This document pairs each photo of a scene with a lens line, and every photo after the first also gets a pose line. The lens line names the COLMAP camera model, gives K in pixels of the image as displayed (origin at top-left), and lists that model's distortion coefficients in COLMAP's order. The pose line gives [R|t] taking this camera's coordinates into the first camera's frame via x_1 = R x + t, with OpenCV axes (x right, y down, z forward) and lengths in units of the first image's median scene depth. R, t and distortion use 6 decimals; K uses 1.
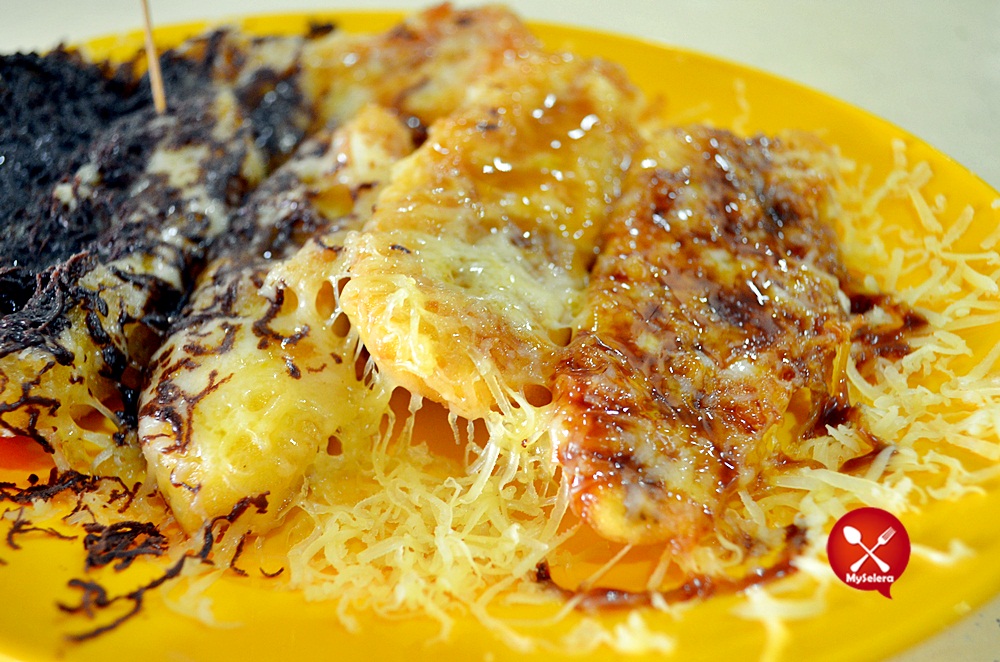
lens RADIAL K [[1088.5, 0, 500.0], [0, 1088.5, 331.0], [0, 0, 1]] dist [0.007681, 0.020224]
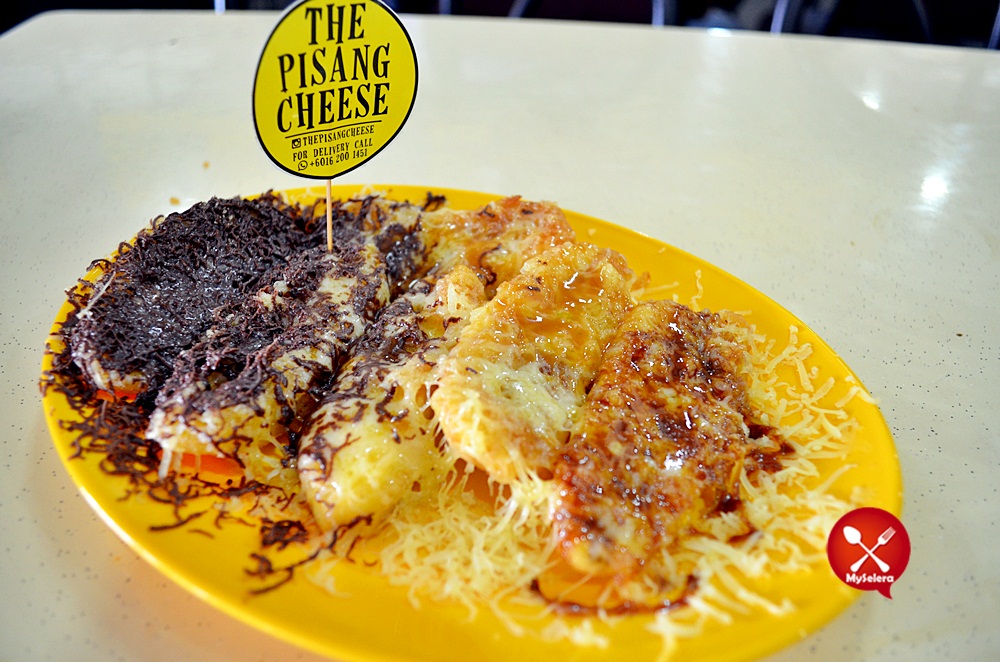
lens RADIAL K [[798.4, 0, 504.9], [0, 798.4, 331.6], [0, 0, 1]] dist [-0.007246, -0.002805]
pose [[0.992562, 0.117646, -0.031317, -0.011157], [-0.118590, 0.992482, -0.030246, -0.102127], [0.027523, 0.033735, 0.999052, -0.187425]]
